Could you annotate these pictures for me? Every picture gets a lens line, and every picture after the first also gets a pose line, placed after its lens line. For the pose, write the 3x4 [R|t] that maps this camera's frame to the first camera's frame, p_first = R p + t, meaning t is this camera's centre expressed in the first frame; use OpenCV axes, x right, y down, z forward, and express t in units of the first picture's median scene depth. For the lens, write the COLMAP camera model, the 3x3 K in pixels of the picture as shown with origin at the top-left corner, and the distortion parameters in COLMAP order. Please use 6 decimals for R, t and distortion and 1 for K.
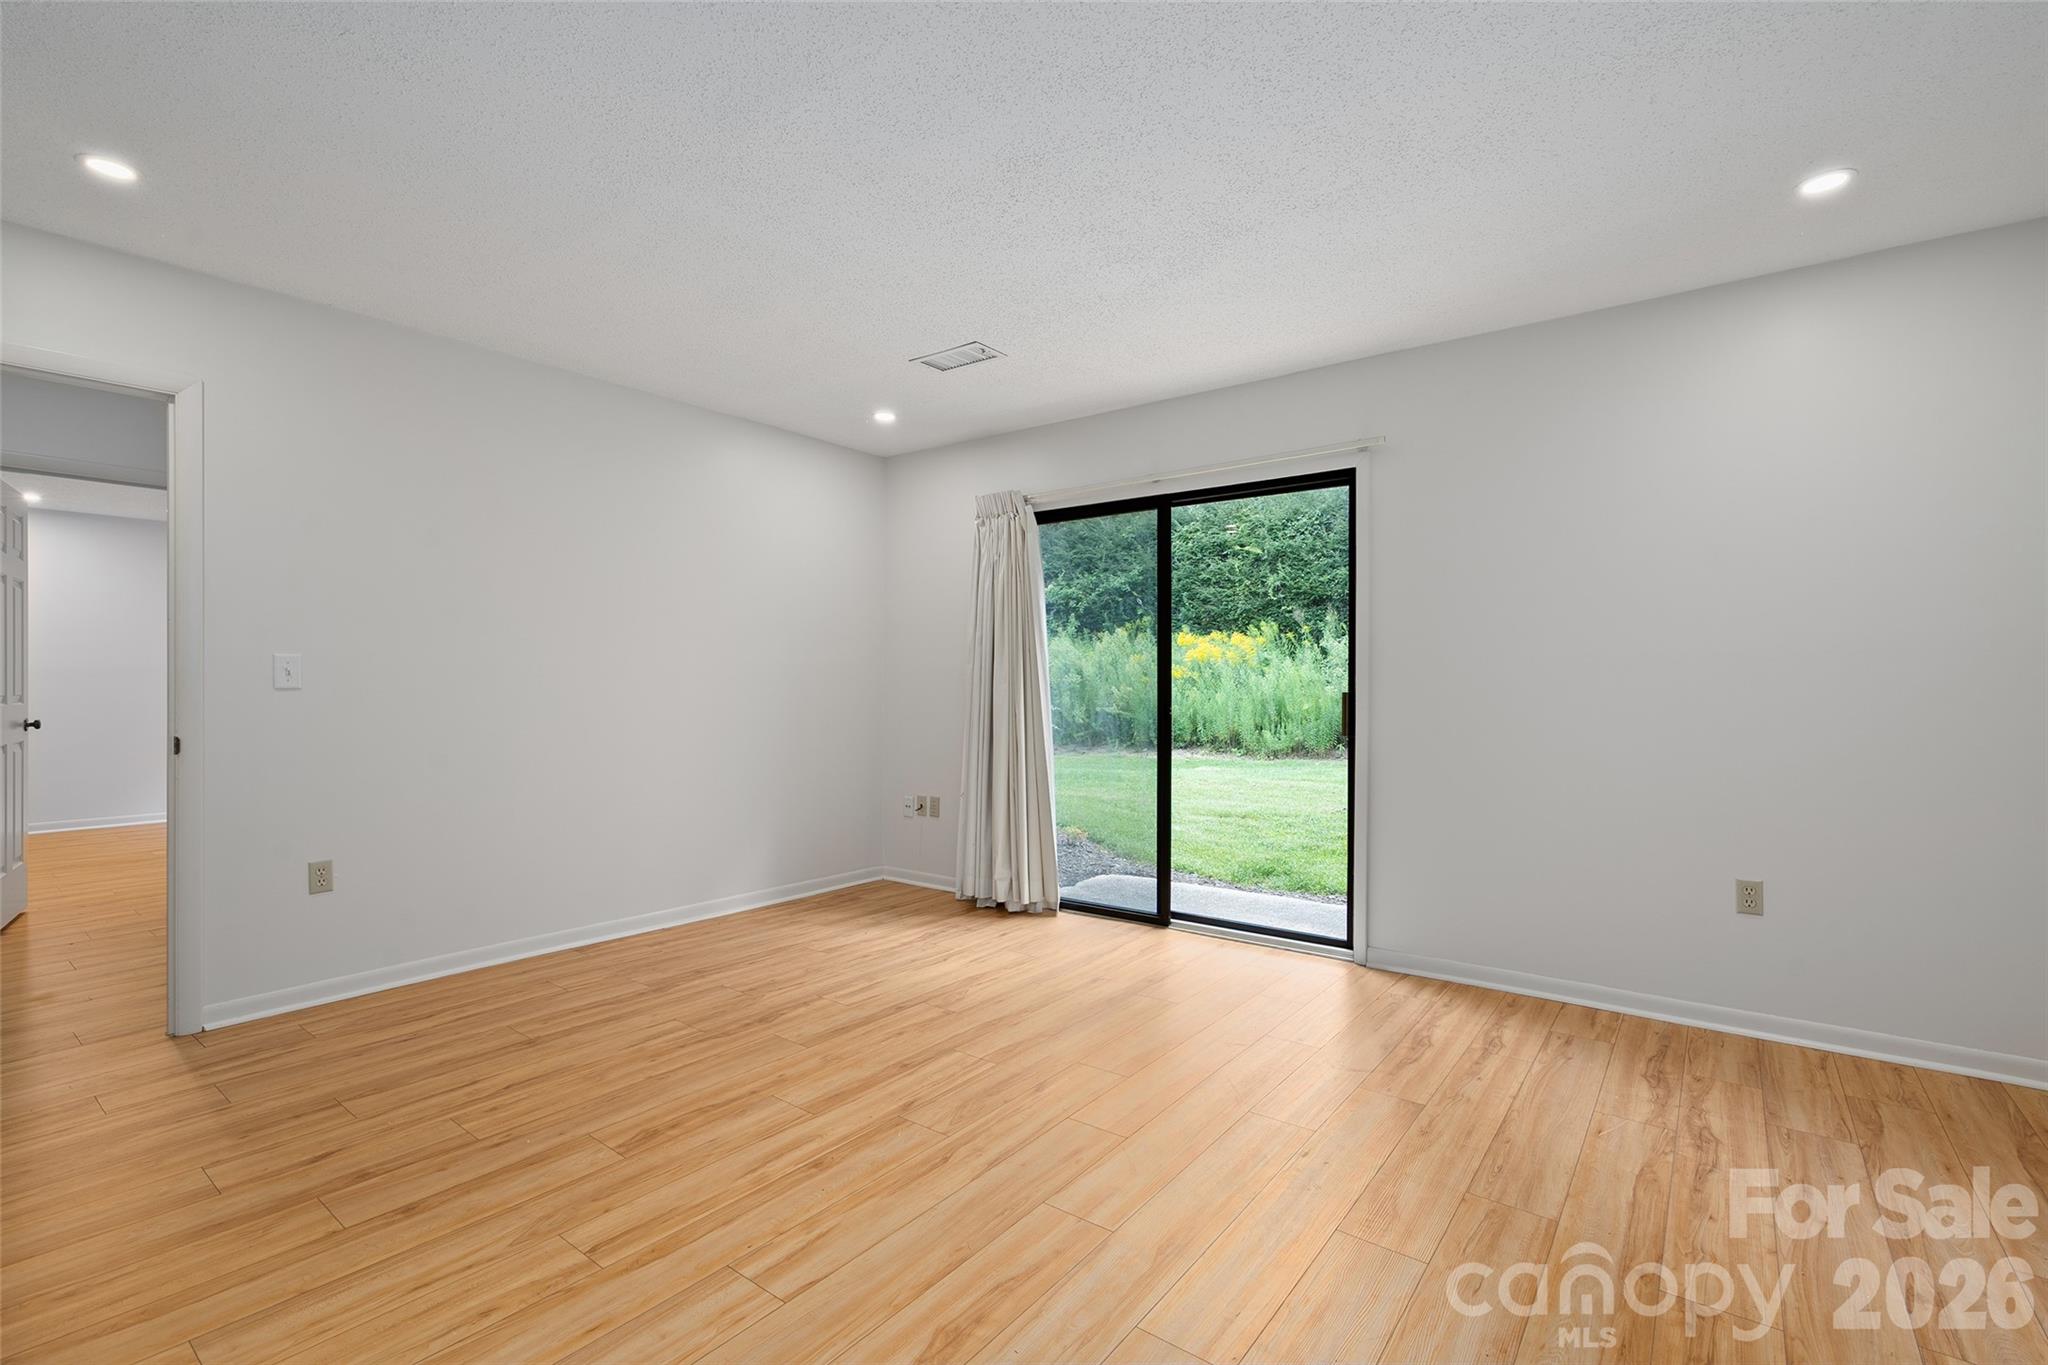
lens RADIAL K [[918.3, 0, 1017.0], [0, 918.3, 689.6], [0, 0, 1]] dist [-0.006527, 0.003153]
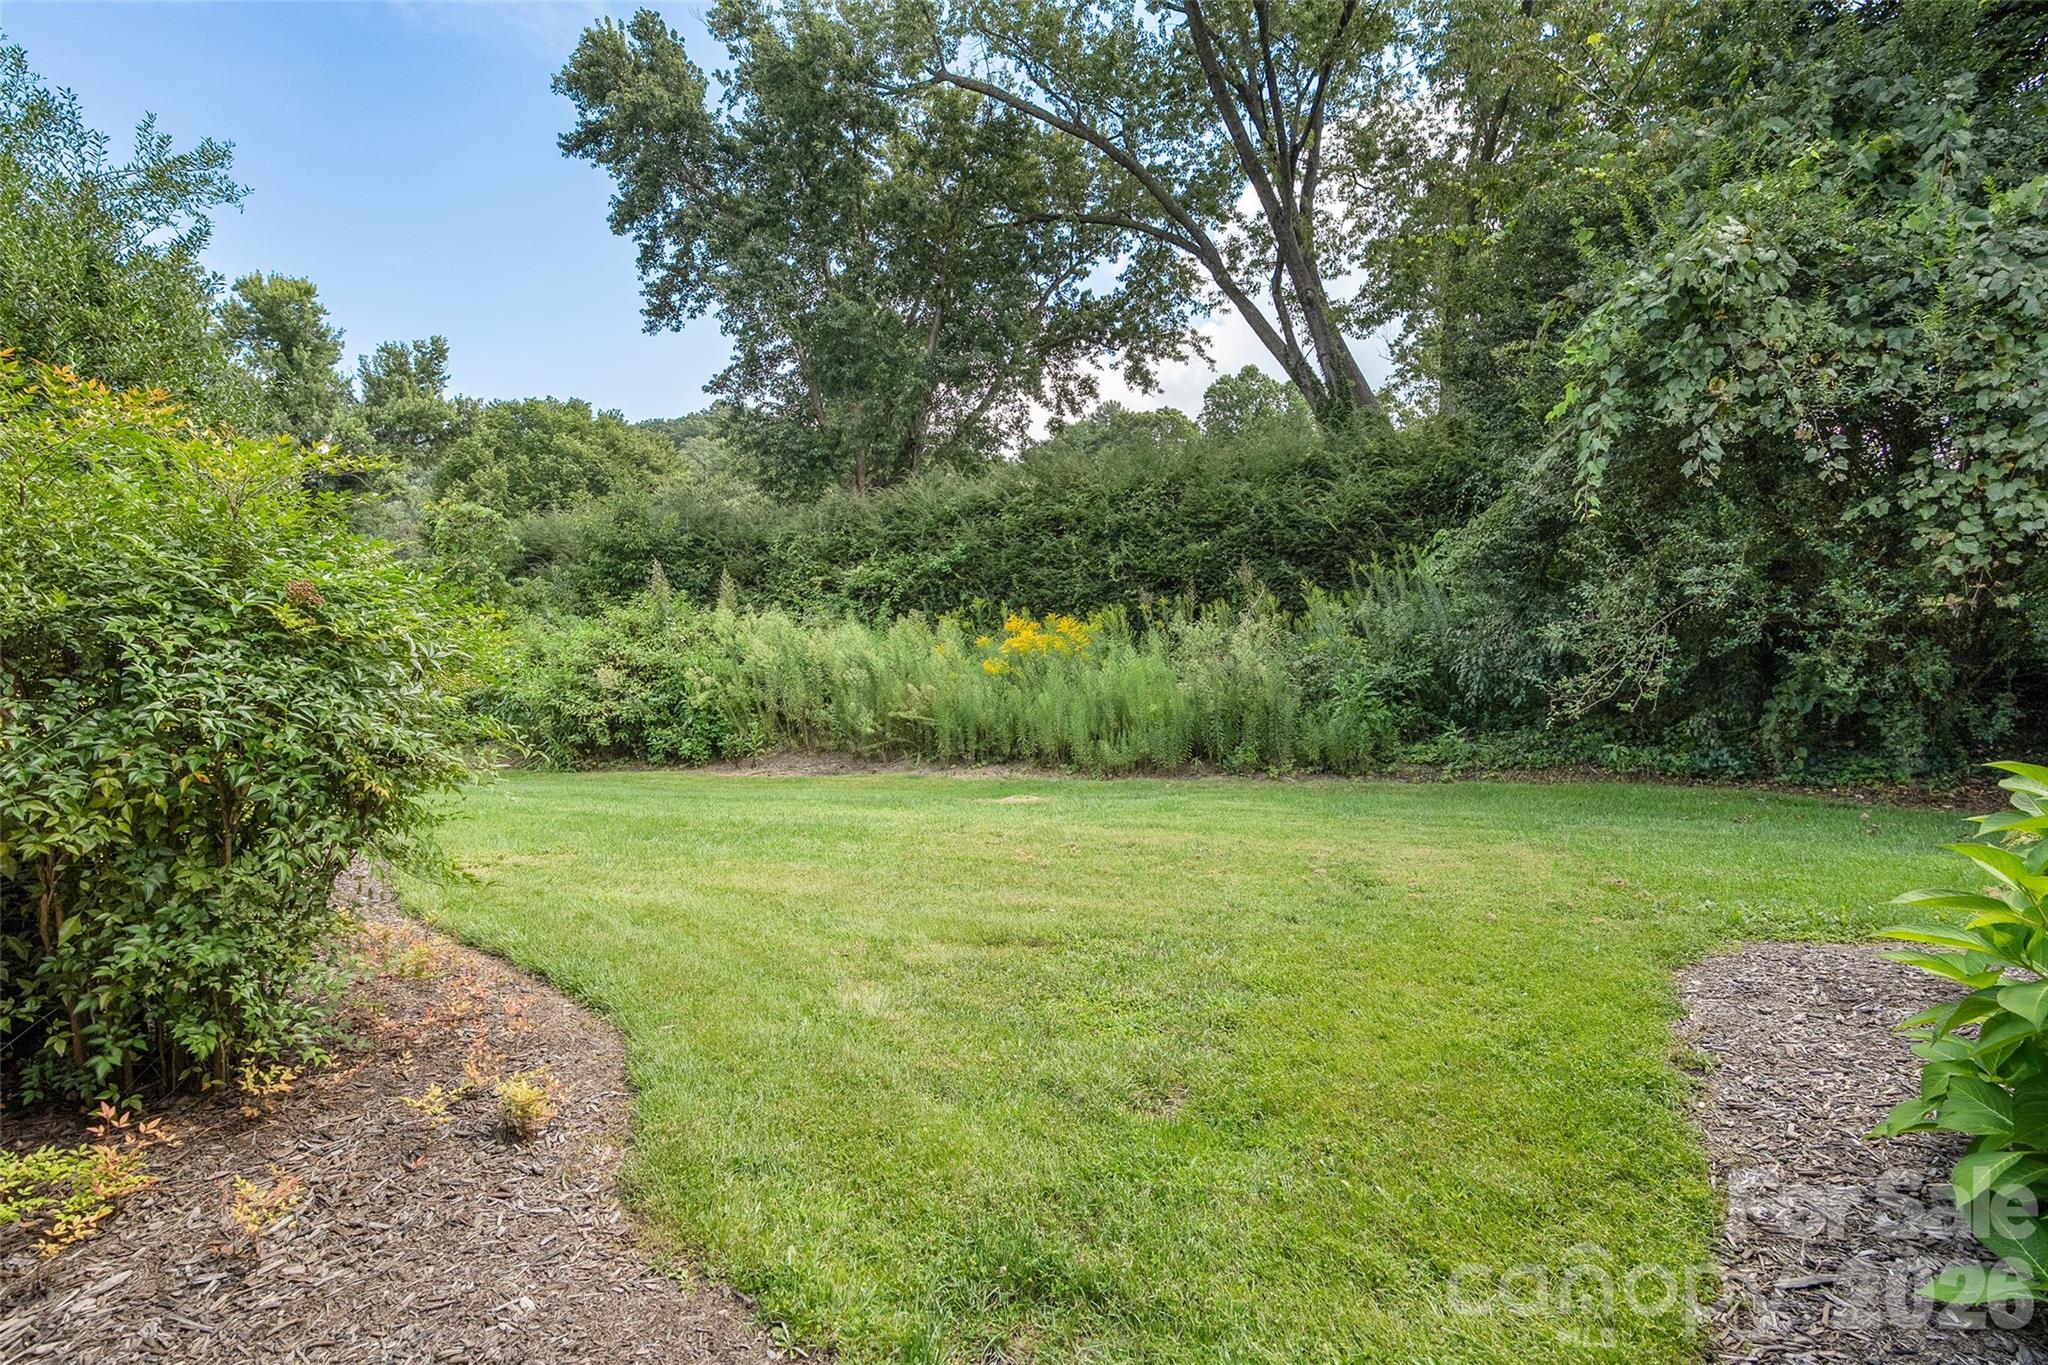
lens RADIAL K [[918.3, 0, 1027.1], [0, 918.3, 682.5], [0, 0, 1]] dist [-0.006527, 0.003153]
pose [[0.986018, -0.005395, 0.166550, 0.058170], [0.006901, 0.999940, -0.008462, 0.001409], [-0.166494, 0.009493, 0.985997, 0.181583]]
